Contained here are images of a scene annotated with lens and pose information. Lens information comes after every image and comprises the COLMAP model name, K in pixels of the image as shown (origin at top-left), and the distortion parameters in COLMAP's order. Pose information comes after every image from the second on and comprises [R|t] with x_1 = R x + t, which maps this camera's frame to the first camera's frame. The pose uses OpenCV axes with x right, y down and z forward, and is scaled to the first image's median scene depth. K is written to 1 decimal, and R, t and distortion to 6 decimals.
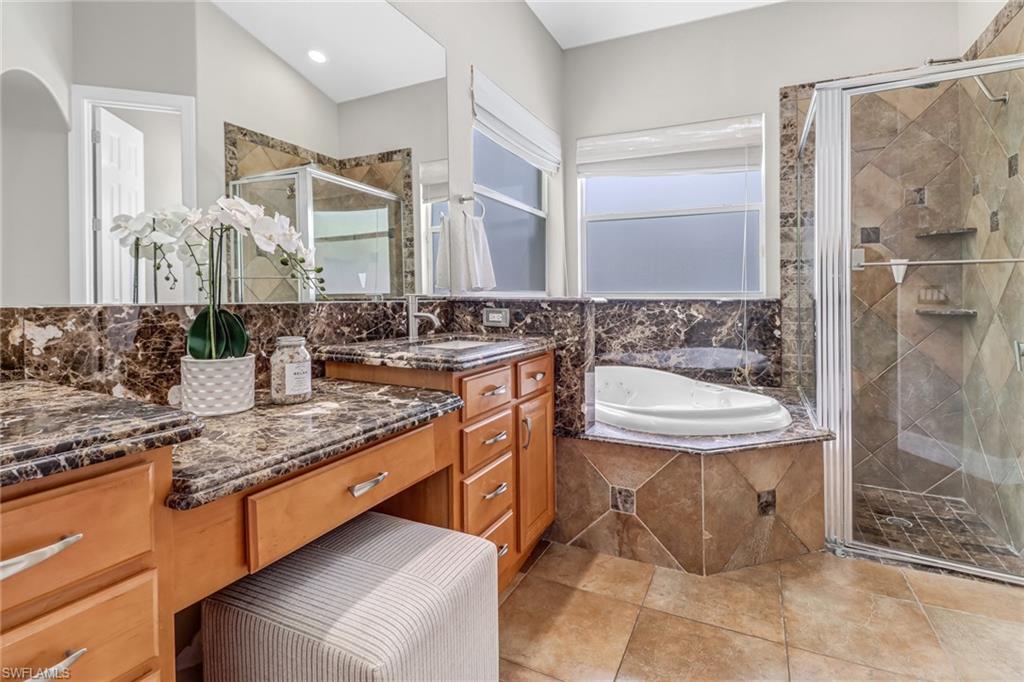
lens RADIAL K [[507.4, 0, 514.1], [0, 507.4, 297.2], [0, 0, 1]] dist [0.005046, 0.000227]
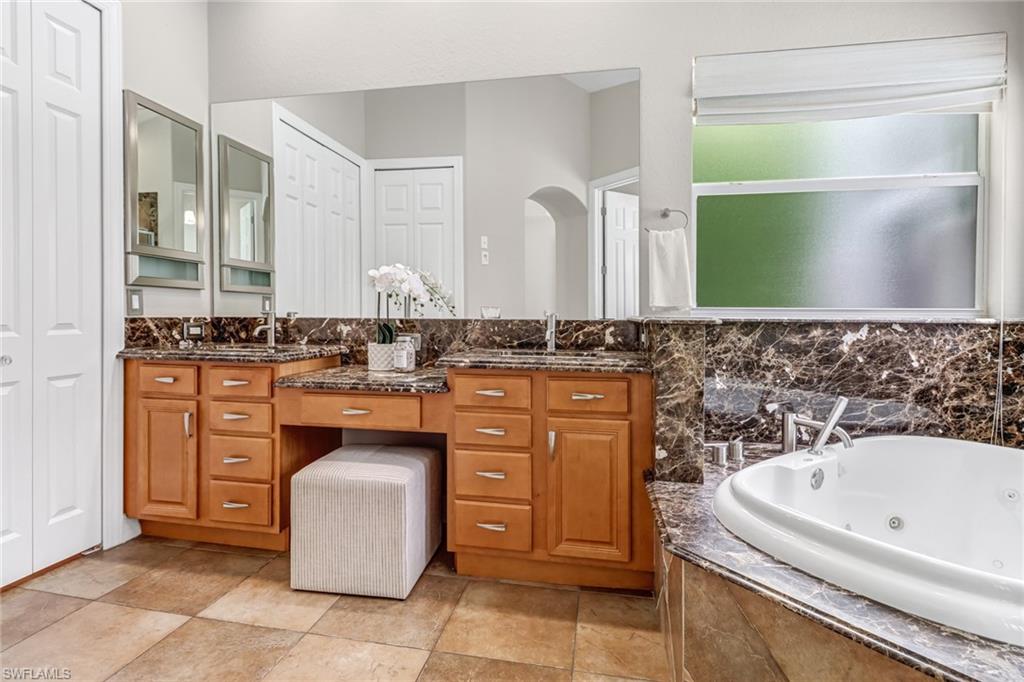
lens RADIAL K [[507.4, 0, 512.4], [0, 507.4, 333.0], [0, 0, 1]] dist [0.005046, 0.000227]
pose [[0.251894, 0.025827, -0.967410, 1.020607], [-0.009386, 0.999662, 0.024244, 0.013410], [0.967709, 0.002973, 0.252052, 0.663120]]
